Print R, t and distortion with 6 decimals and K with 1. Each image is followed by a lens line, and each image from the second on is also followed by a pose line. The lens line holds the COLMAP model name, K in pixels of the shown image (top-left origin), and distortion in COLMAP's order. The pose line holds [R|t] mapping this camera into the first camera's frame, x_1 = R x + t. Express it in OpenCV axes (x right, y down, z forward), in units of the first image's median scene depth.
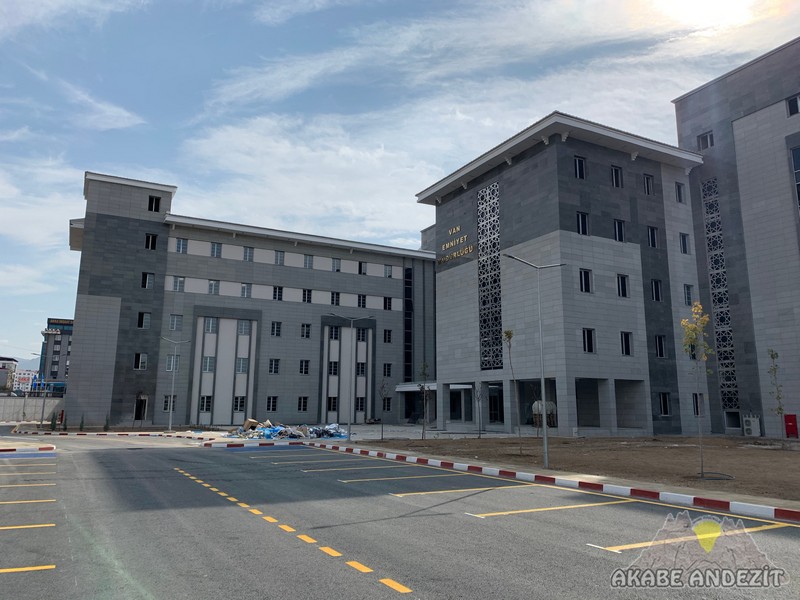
lens RADIAL K [[608.8, 0, 398.8], [0, 608.8, 302.8], [0, 0, 1]] dist [0.048197, -0.062147]
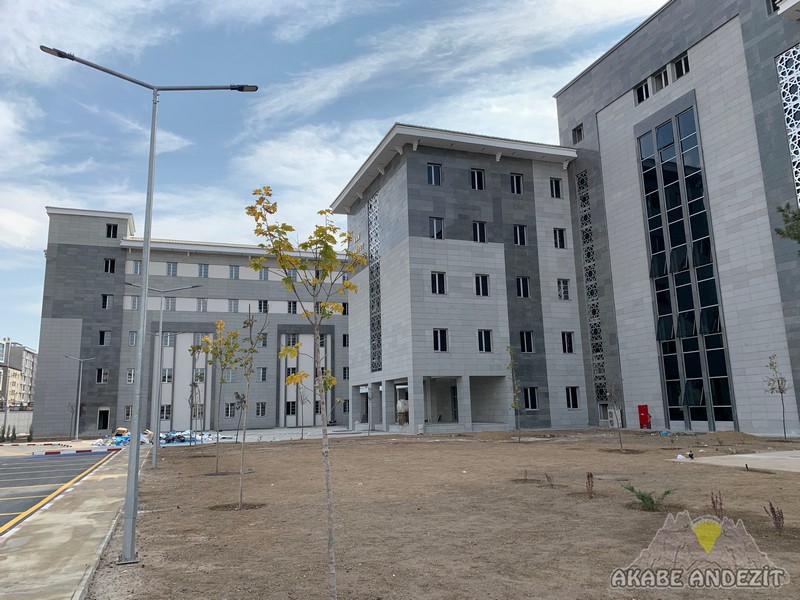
lens RADIAL K [[611.4, 0, 400.5], [0, 611.4, 297.2], [0, 0, 1]] dist [0.065325, -0.086741]
pose [[0.990362, -0.057412, -0.126047, 0.248989], [0.056521, 0.998345, -0.010637, -0.002878], [0.126449, 0.003410, 0.991967, -0.027137]]
